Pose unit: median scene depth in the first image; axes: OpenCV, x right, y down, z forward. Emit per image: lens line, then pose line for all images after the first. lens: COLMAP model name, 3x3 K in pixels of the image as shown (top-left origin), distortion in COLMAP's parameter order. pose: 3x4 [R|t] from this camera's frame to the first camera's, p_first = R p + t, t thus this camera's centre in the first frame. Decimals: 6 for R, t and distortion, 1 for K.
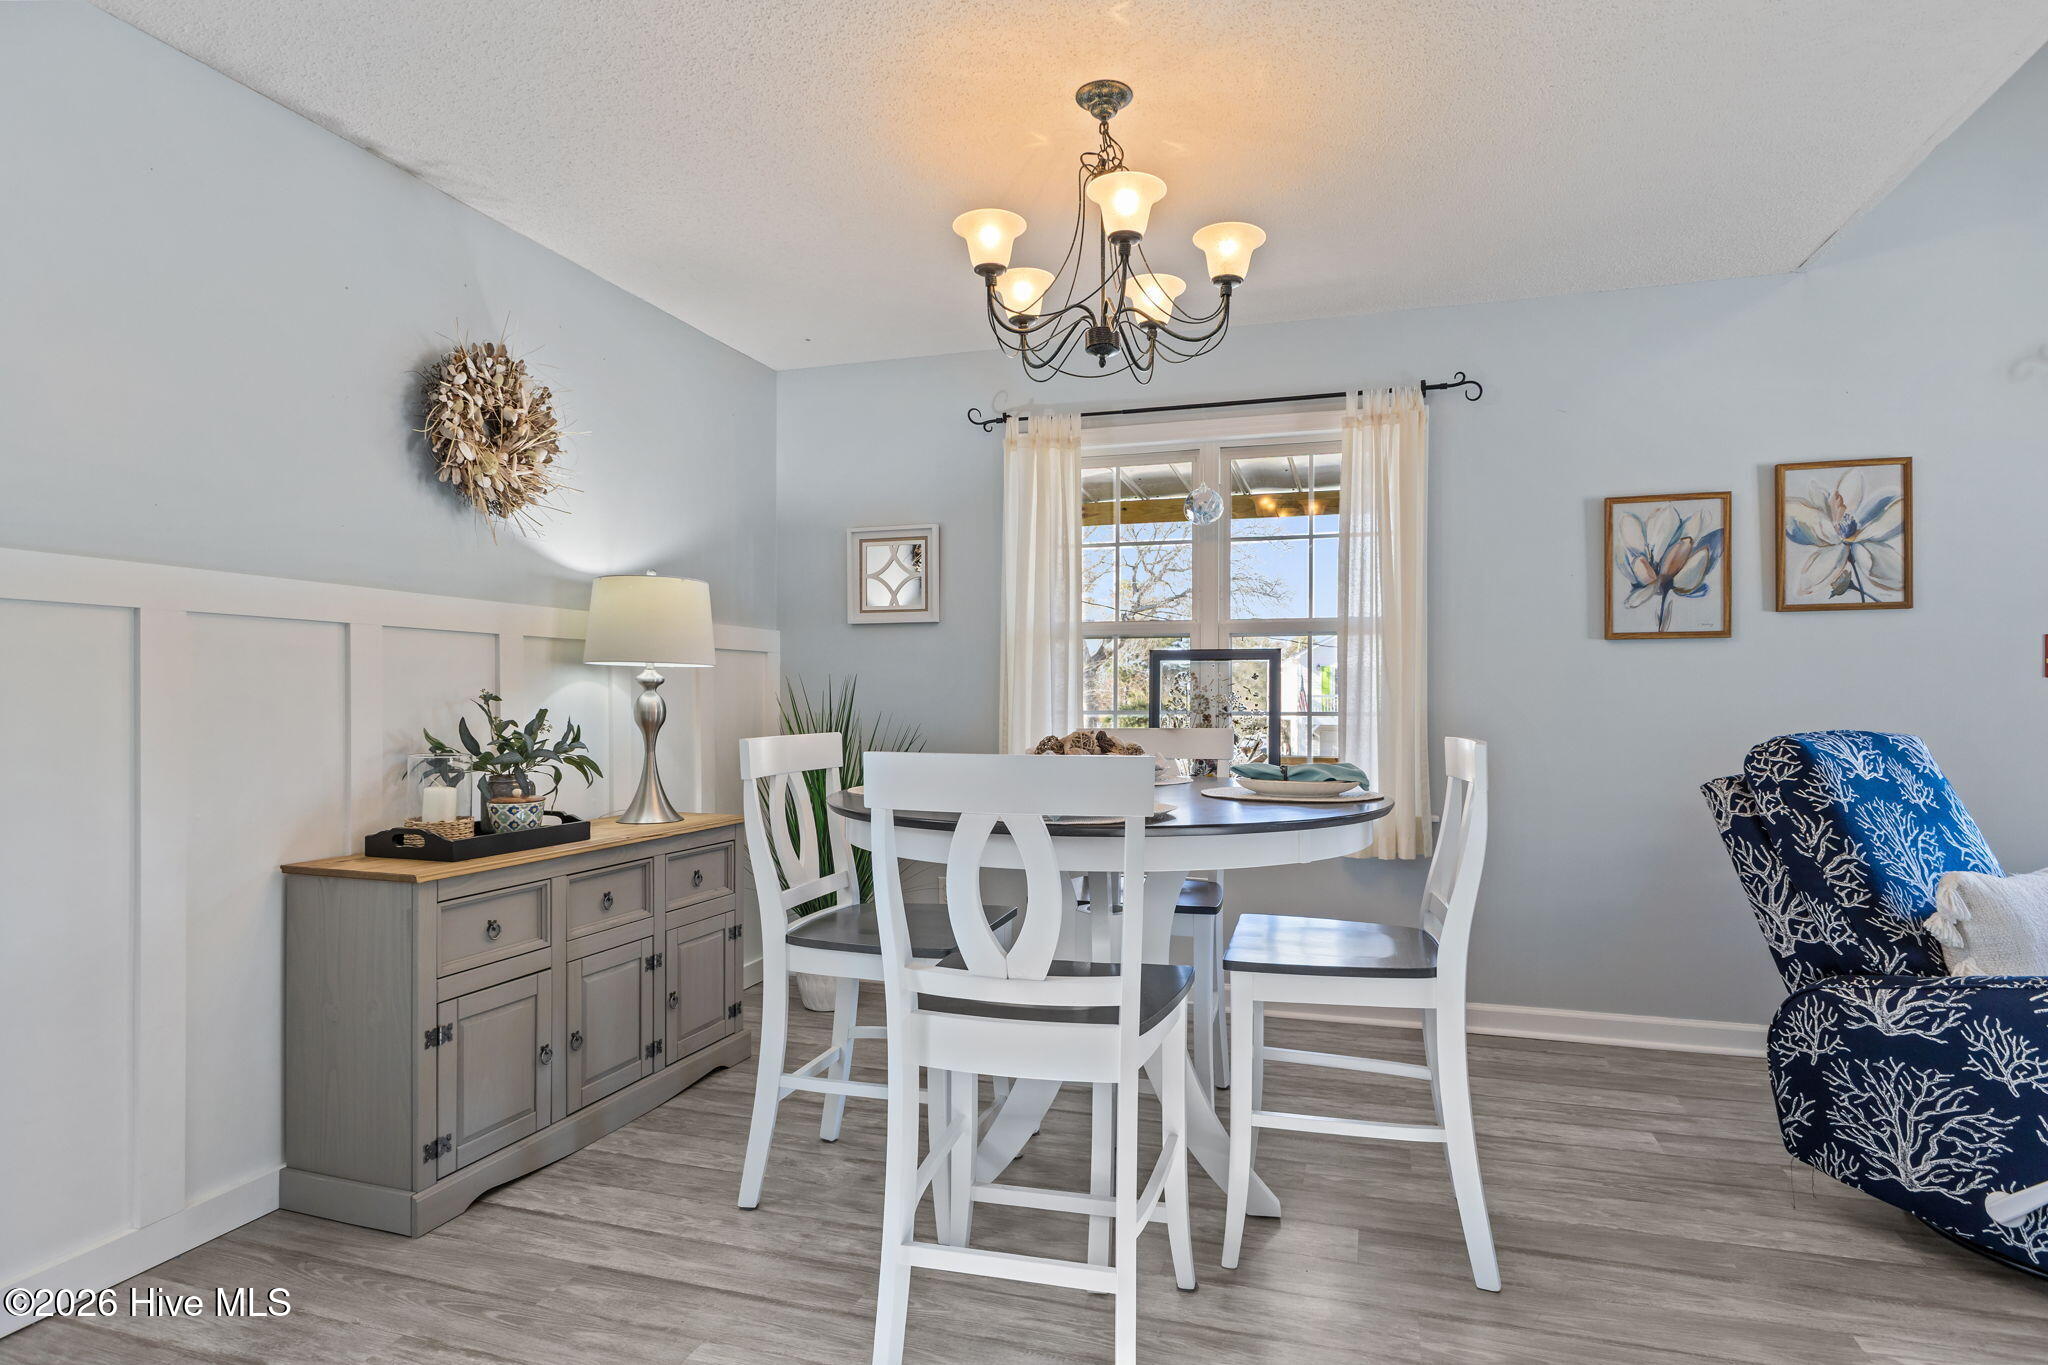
lens RADIAL K [[1111.9, 0, 1016.7], [0, 1111.9, 688.0], [0, 0, 1]] dist [-0.008776, -0.000459]
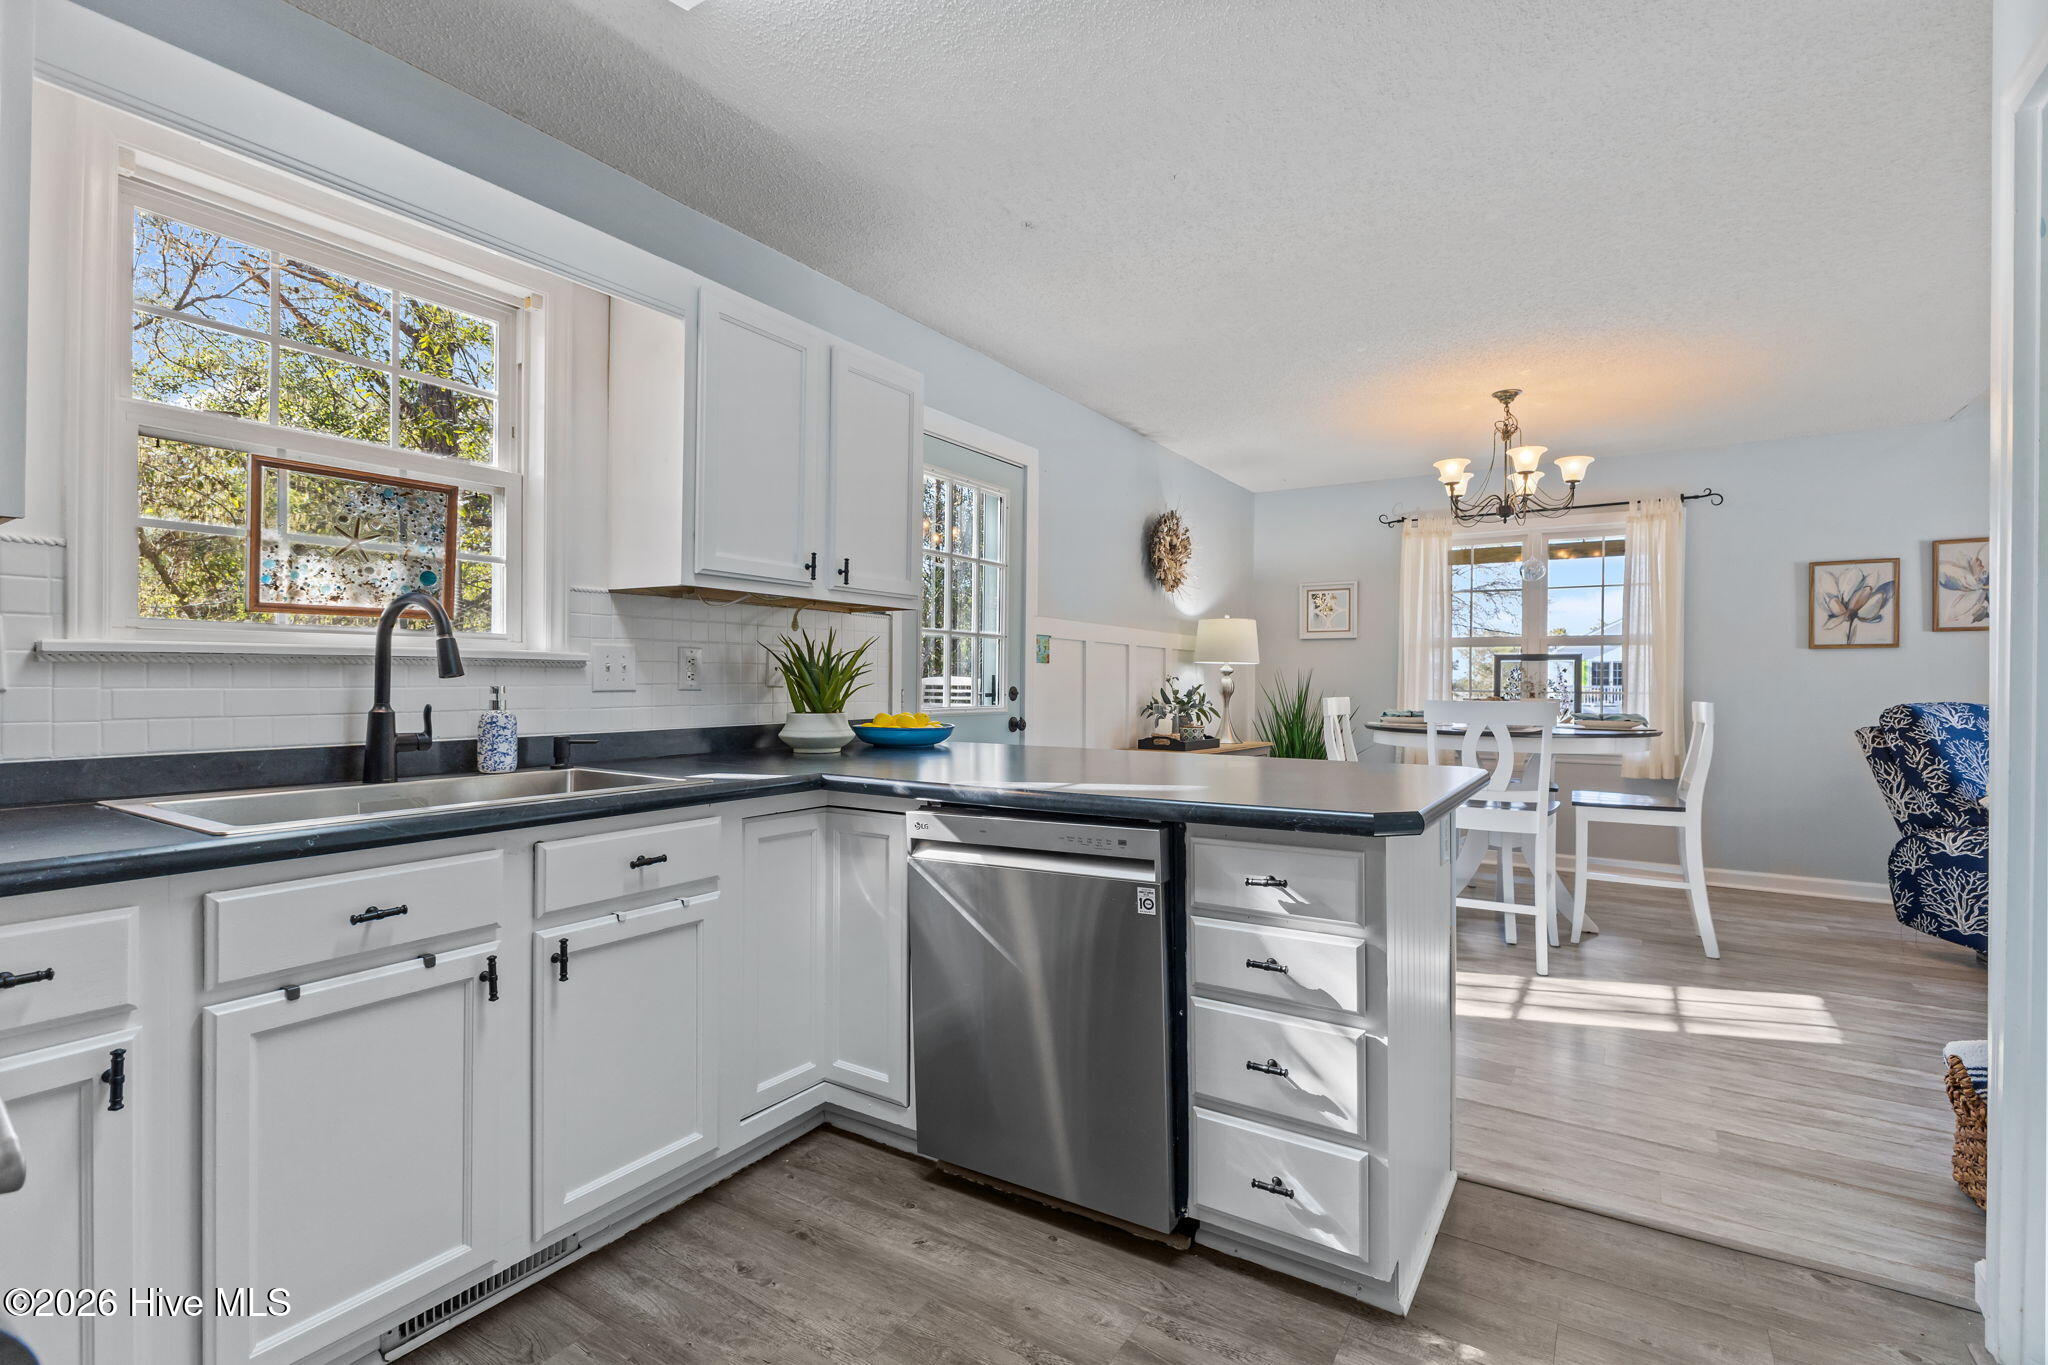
lens RADIAL K [[947.7, 0, 1019.6], [0, 947.7, 675.4], [0, 0, 1]] dist [0.004421, -0.001072]
pose [[0.965703, 0.006068, -0.259577, -0.288014], [-0.006814, 0.999975, -0.001976, 0.007924], [0.259558, 0.003677, 0.965720, -0.820348]]
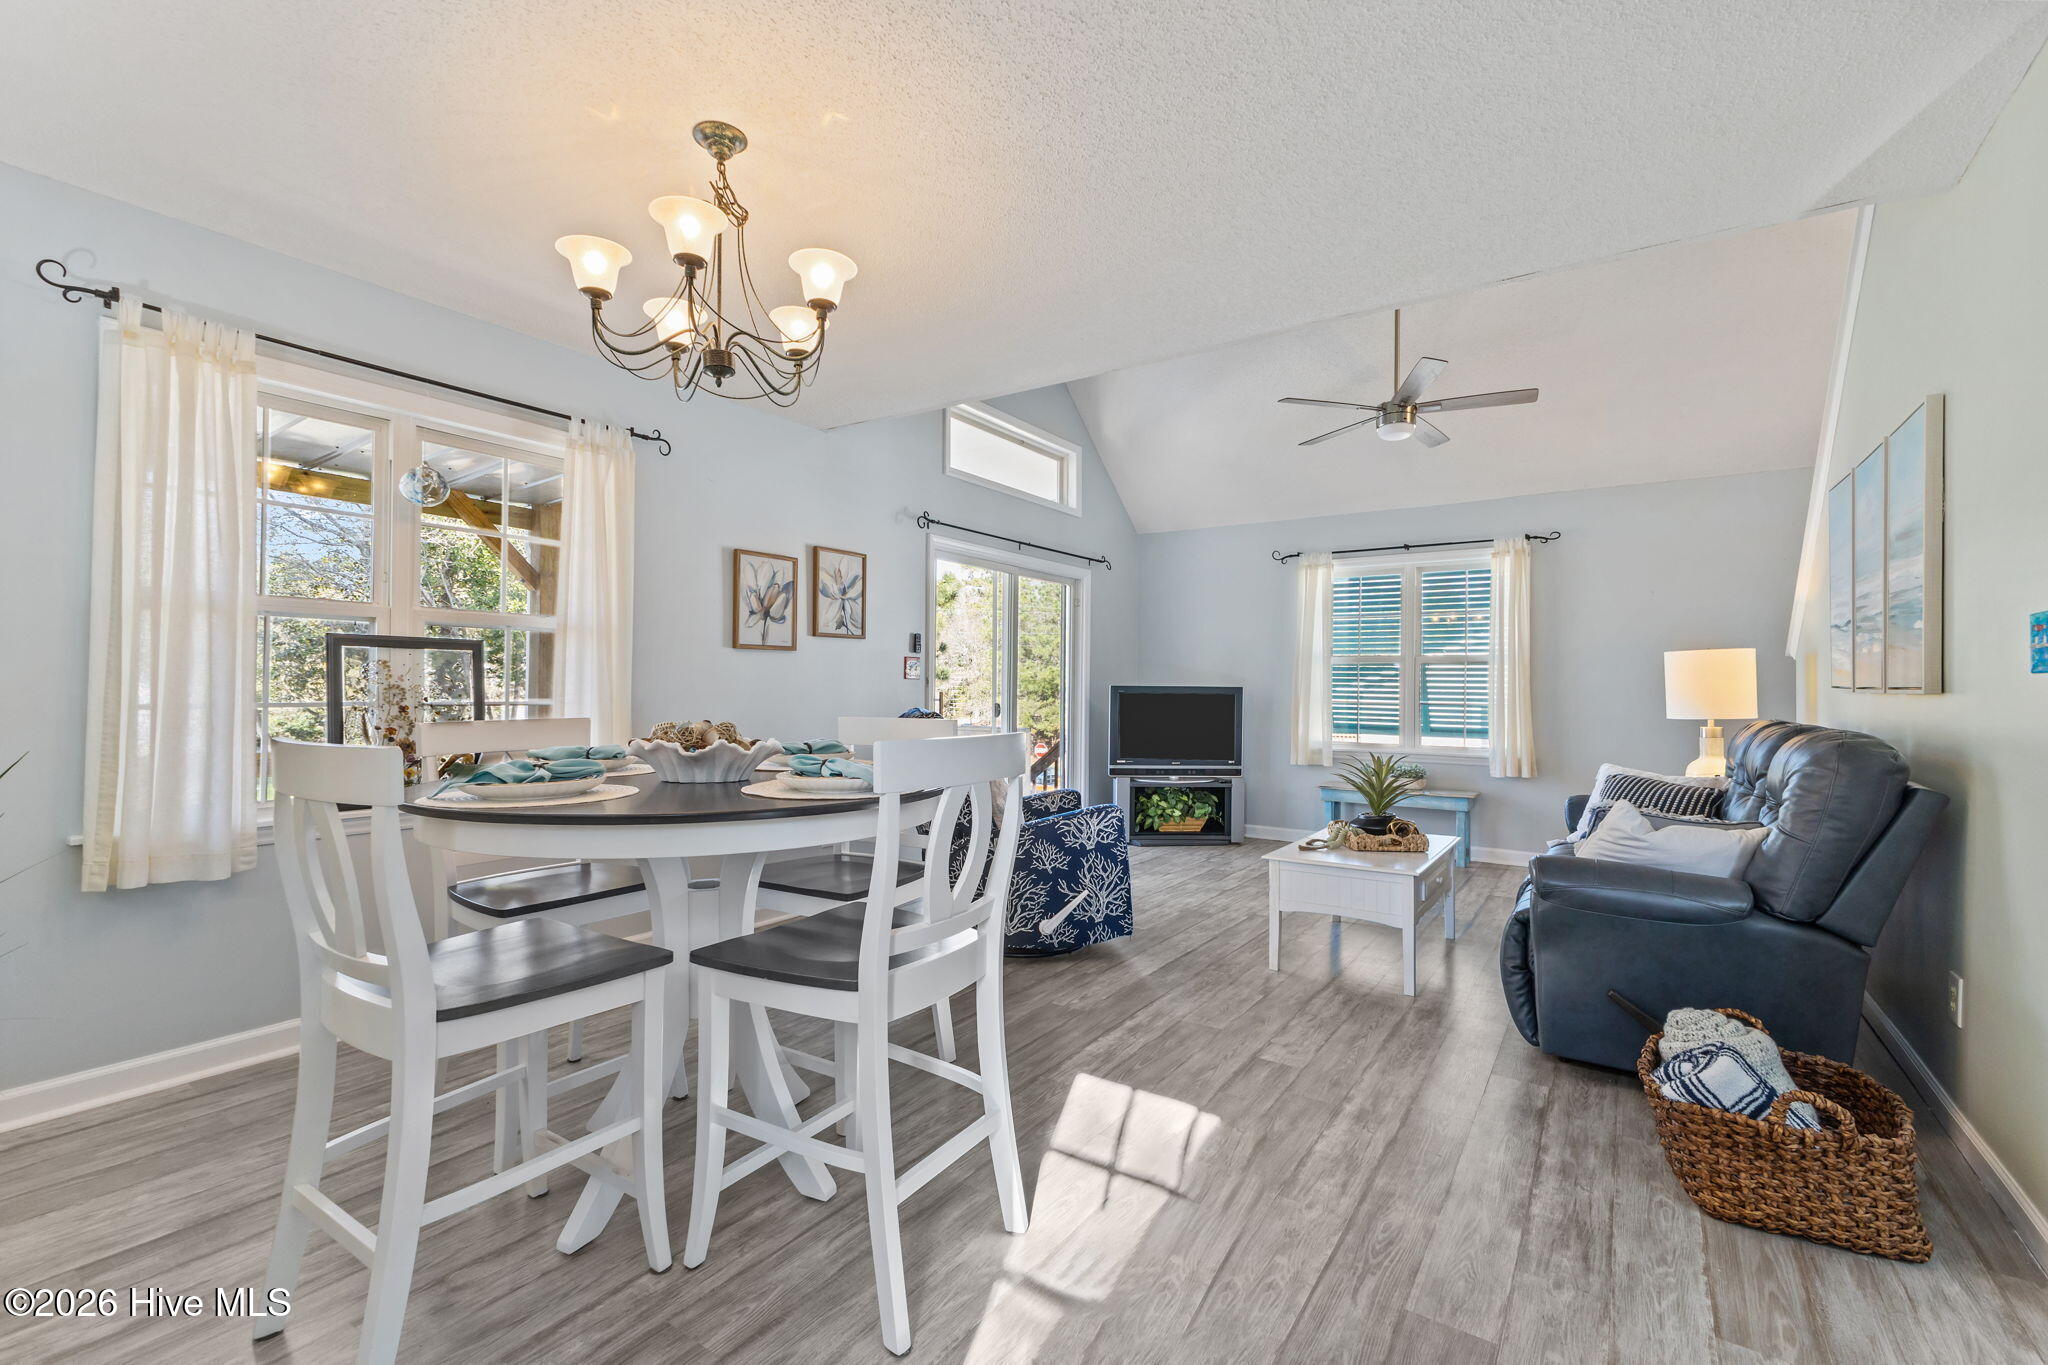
lens RADIAL K [[899.0, 0, 1026.2], [0, 899.0, 676.9], [0, 0, 1]] dist [0.015363, -0.000989]
pose [[0.281727, 0.014024, 0.959392, -0.584811], [-0.012653, 0.999861, -0.010901, 0.001333], [-0.959411, -0.009068, 0.281866, 0.391695]]
